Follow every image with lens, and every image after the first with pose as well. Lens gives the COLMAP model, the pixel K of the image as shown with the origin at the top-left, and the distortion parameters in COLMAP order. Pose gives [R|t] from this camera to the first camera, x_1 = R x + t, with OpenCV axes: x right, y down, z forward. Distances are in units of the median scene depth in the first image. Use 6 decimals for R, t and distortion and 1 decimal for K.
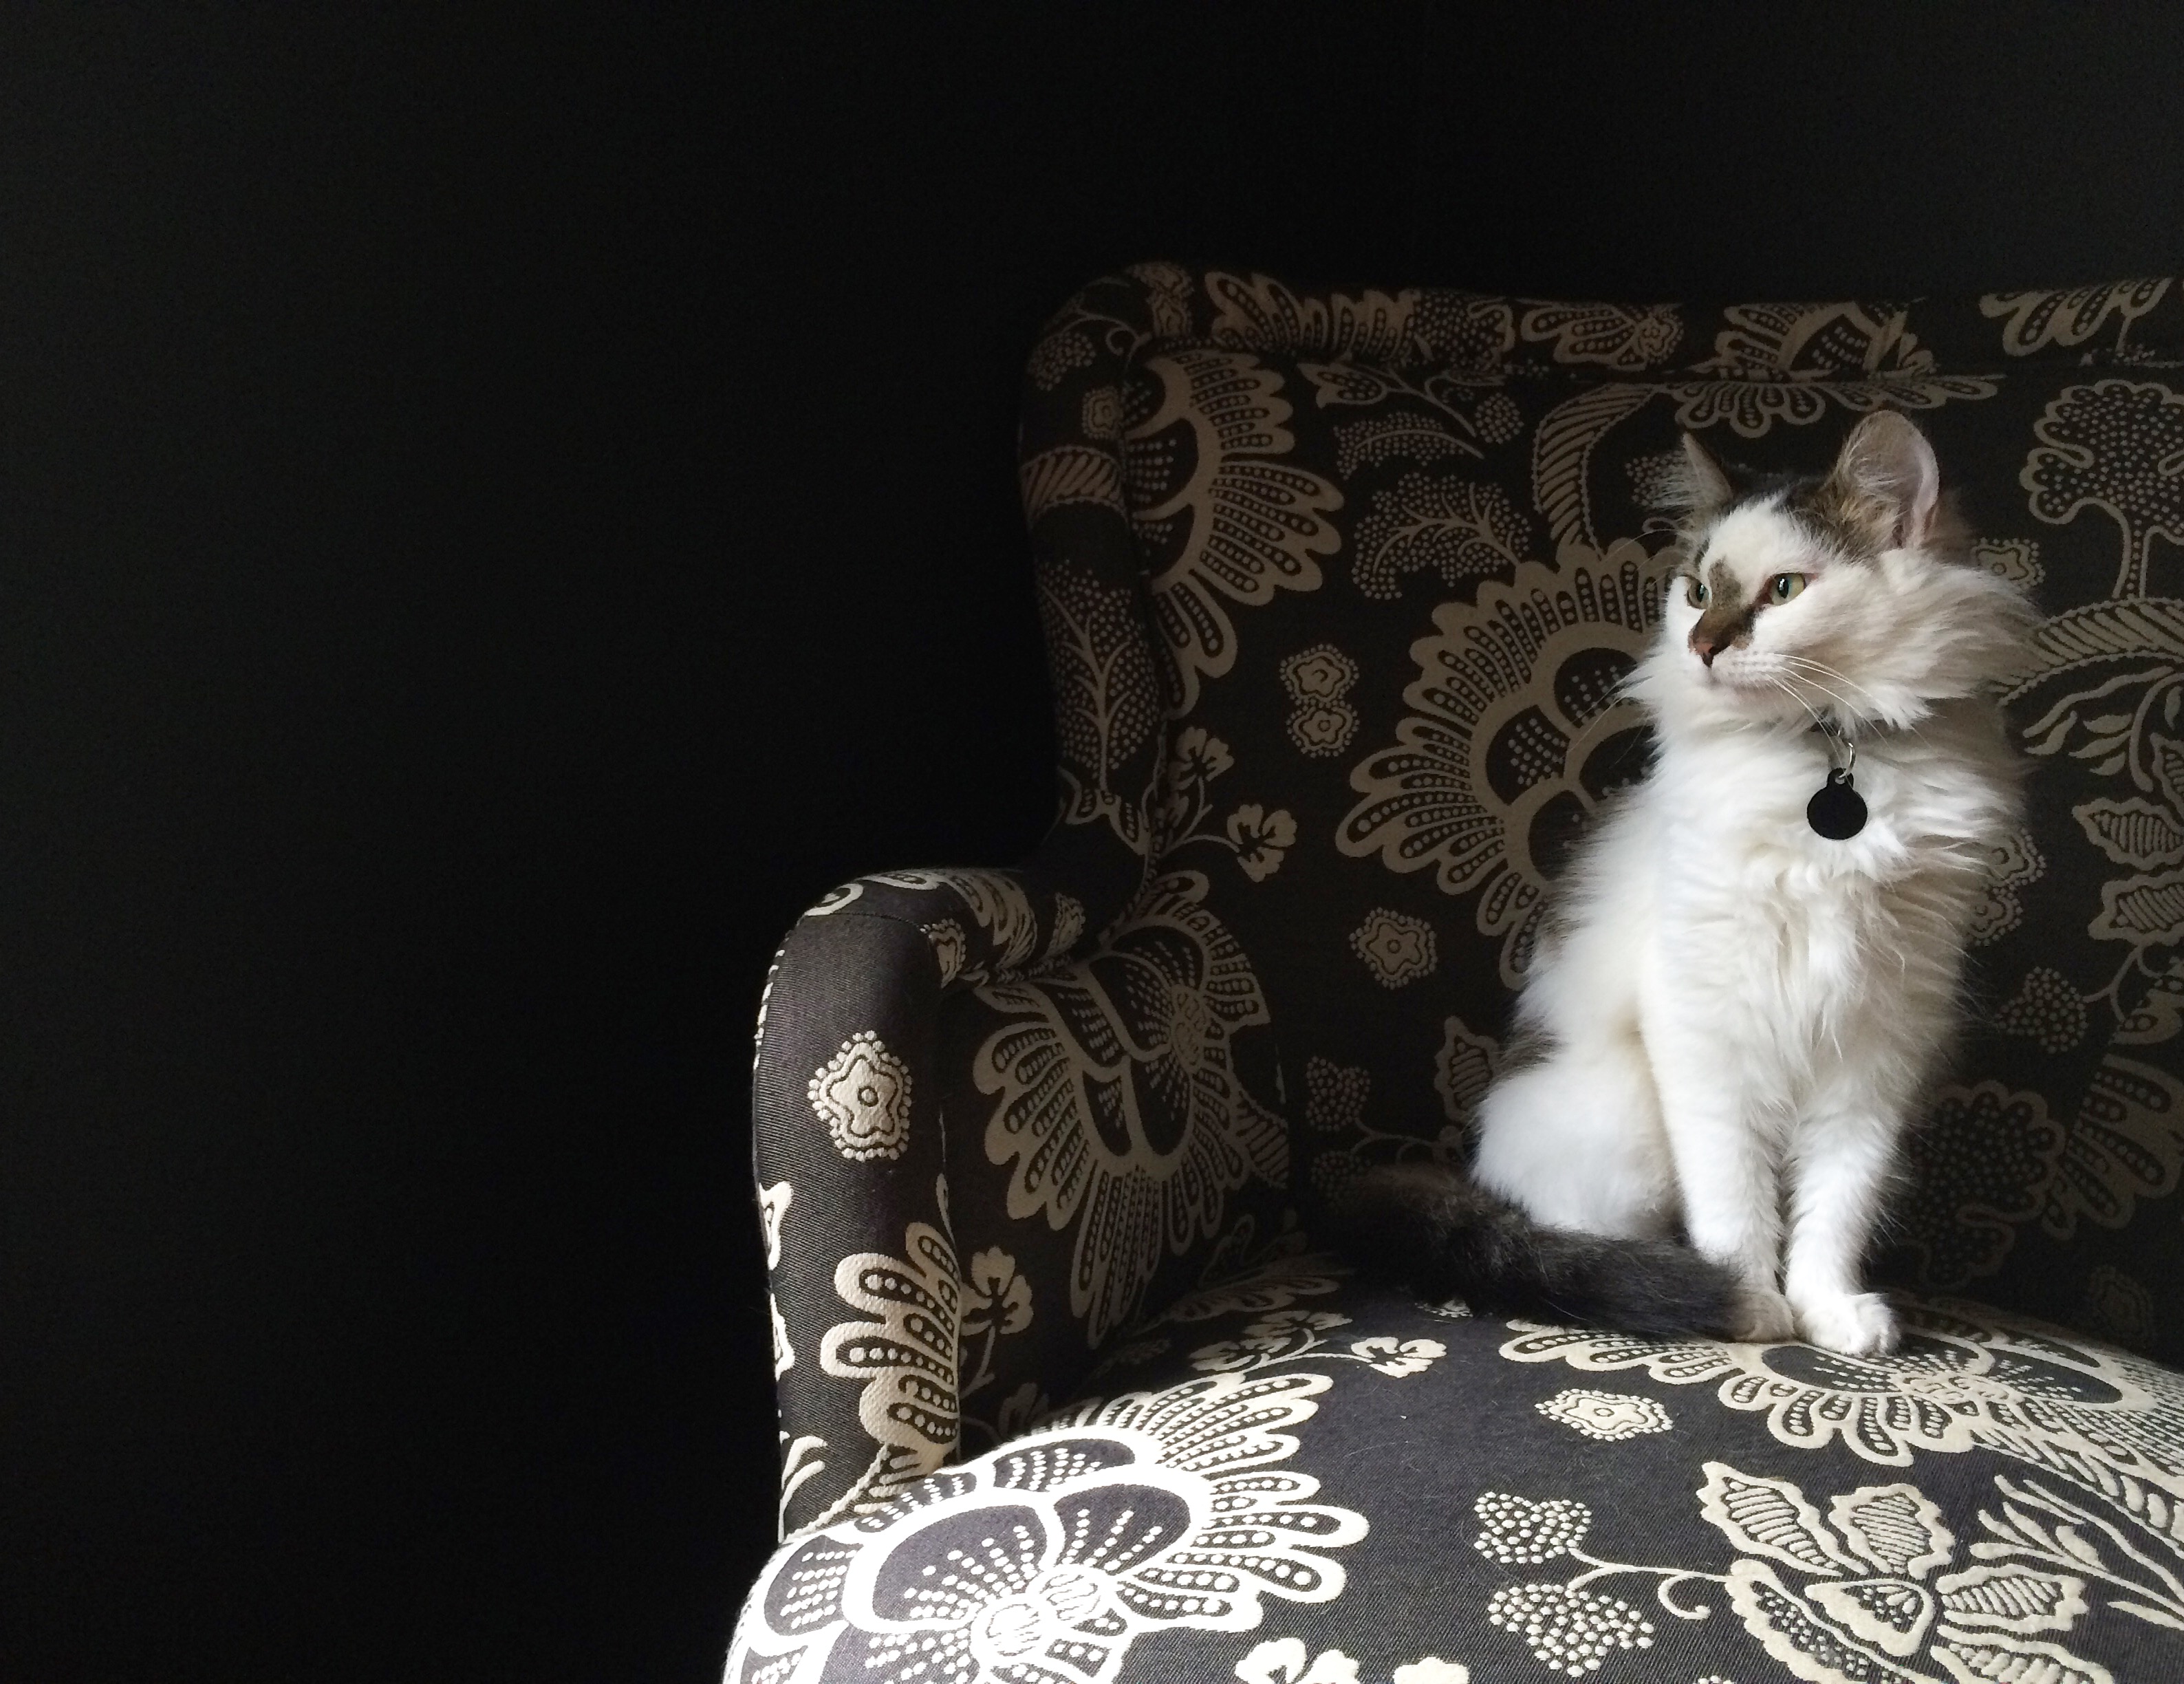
lens RADIAL K [[1928.0, 0, 1092.0], [0, 1928.0, 842.0], [0, 0, 1]] dist [0.000178, 0.000399]
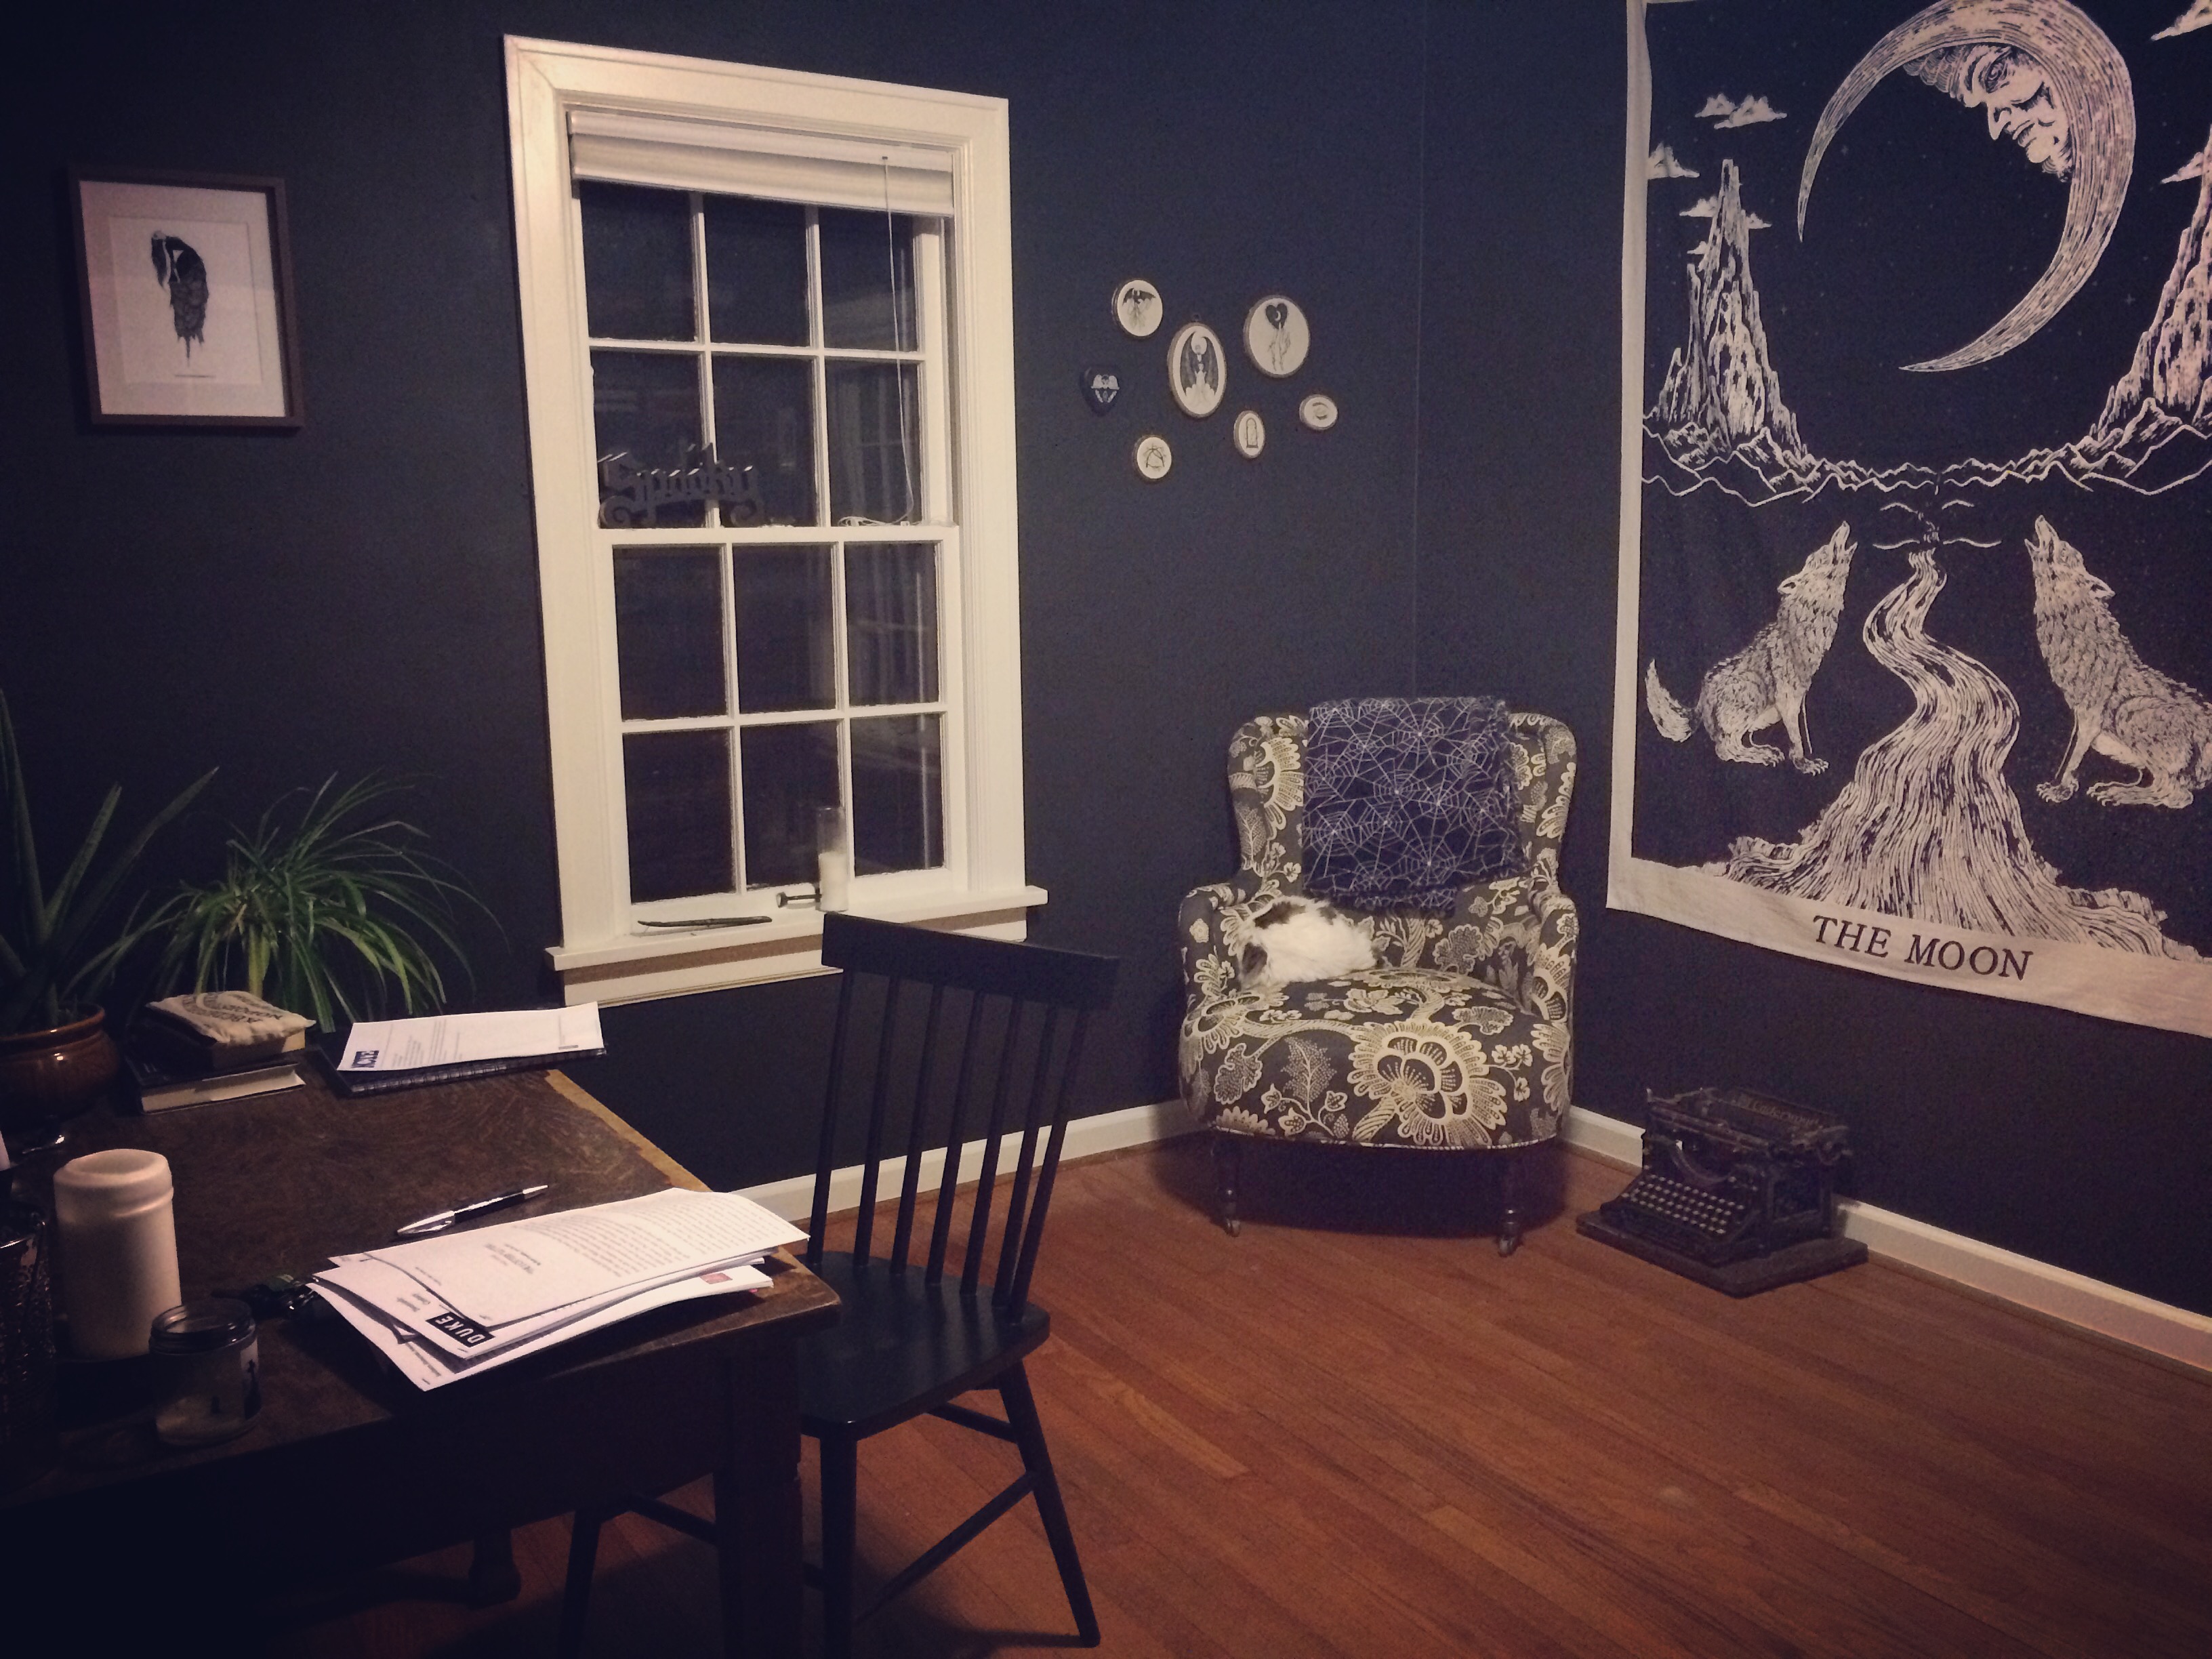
lens RADIAL K [[1886.4, 0, 1106.0], [0, 1886.4, 829.5], [0, 0, 1]] dist [0.083225, -0.112676]
pose [[0.989935, -0.041998, -0.135147, 0.231600], [0.044824, 0.998834, 0.017932, -0.170051], [0.134236, -0.023809, 0.990663, -2.841921]]
